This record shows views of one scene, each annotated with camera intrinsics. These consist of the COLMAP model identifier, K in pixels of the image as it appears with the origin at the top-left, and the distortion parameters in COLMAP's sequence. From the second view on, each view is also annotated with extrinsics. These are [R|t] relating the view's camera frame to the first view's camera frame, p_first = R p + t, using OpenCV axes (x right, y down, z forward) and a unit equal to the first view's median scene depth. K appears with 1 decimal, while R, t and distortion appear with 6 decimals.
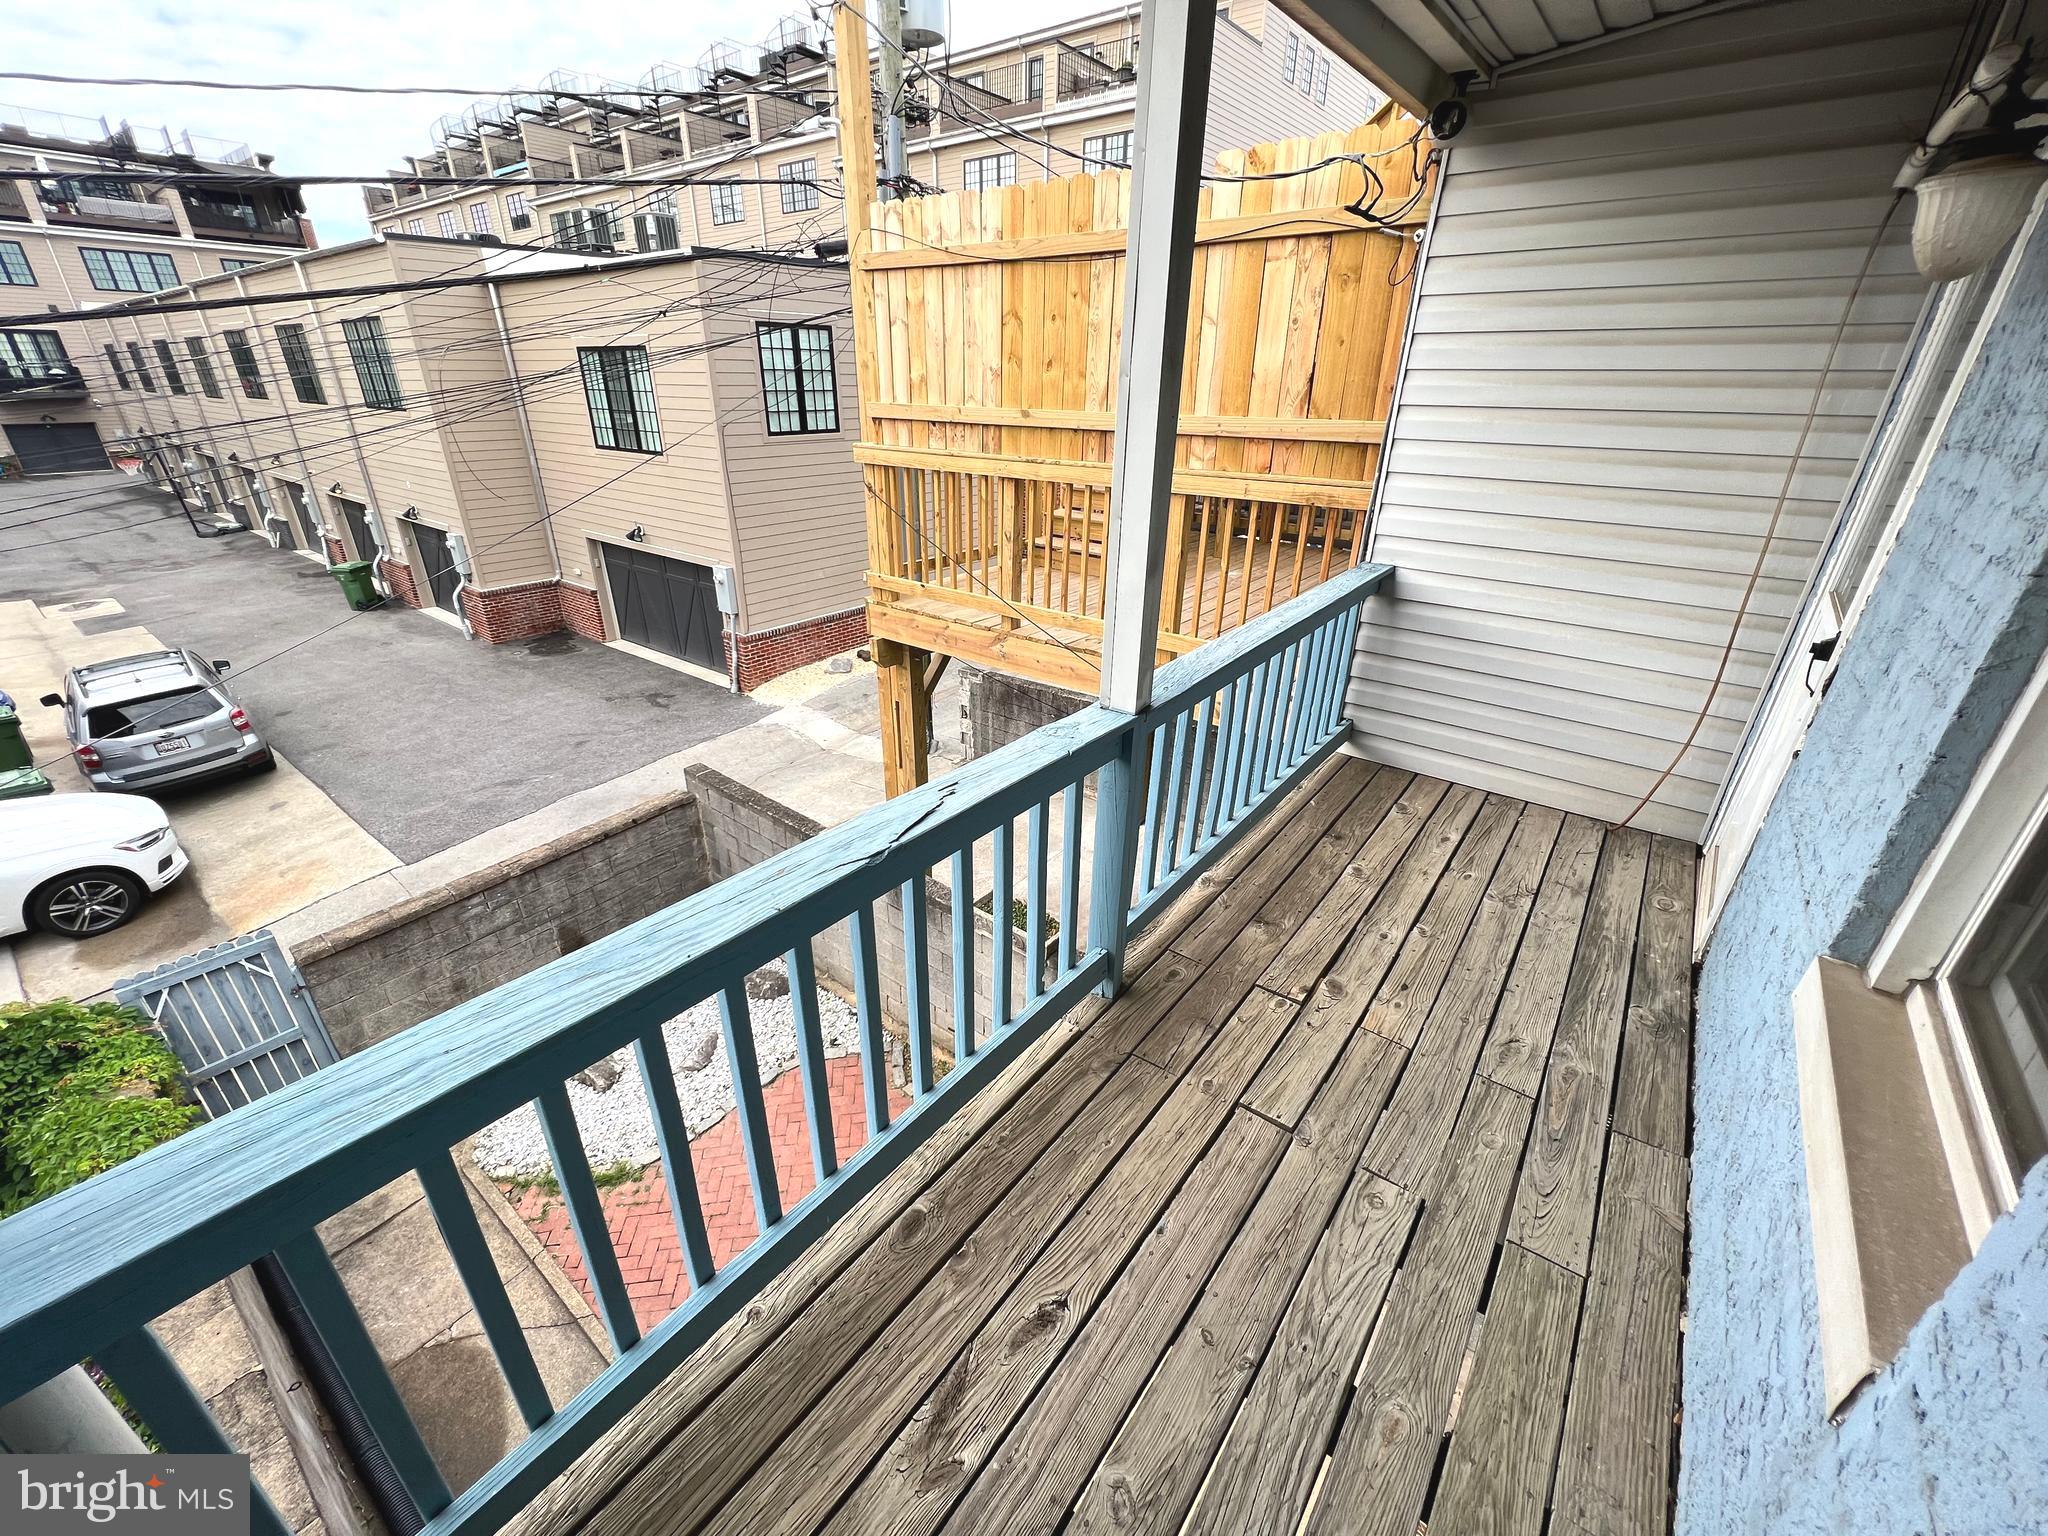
lens RADIAL K [[825.3, 0, 1021.5], [0, 825.3, 763.8], [0, 0, 1]] dist [-0.003083, 0.000238]
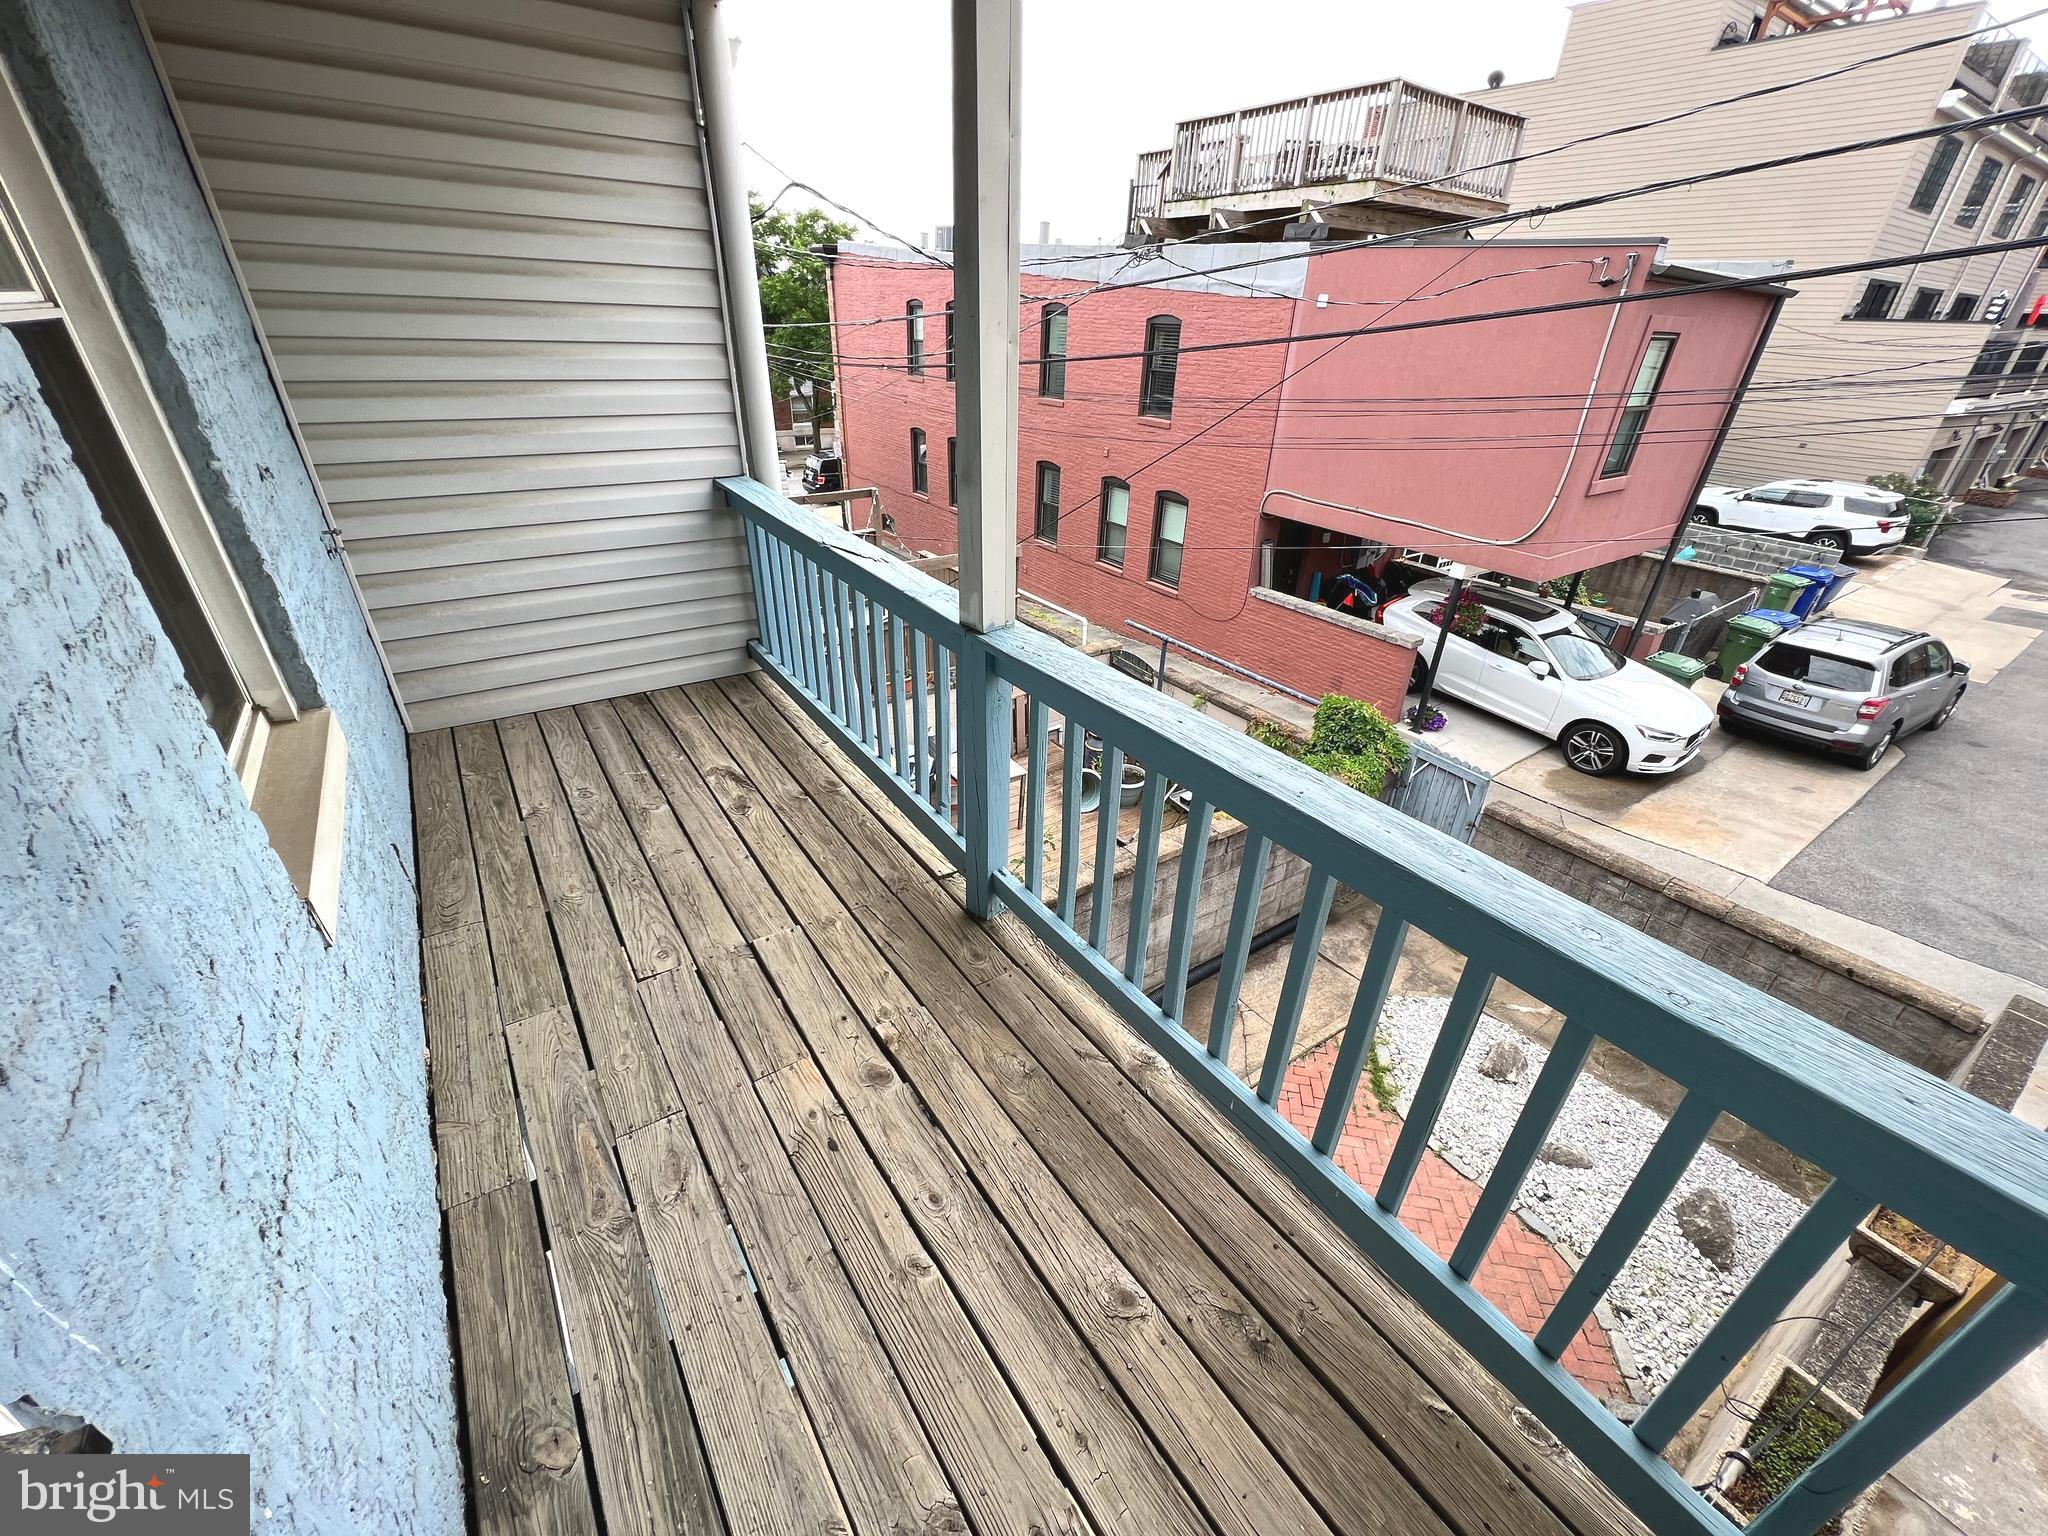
lens RADIAL K [[825.3, 0, 1021.5], [0, 825.3, 763.8], [0, 0, 1]] dist [-0.003083, 0.000238]
pose [[-0.301824, 0.444278, -0.843516, 0.232661], [-0.433802, 0.723878, 0.536486, -0.113296], [0.848951, 0.527843, -0.025755, 0.262251]]
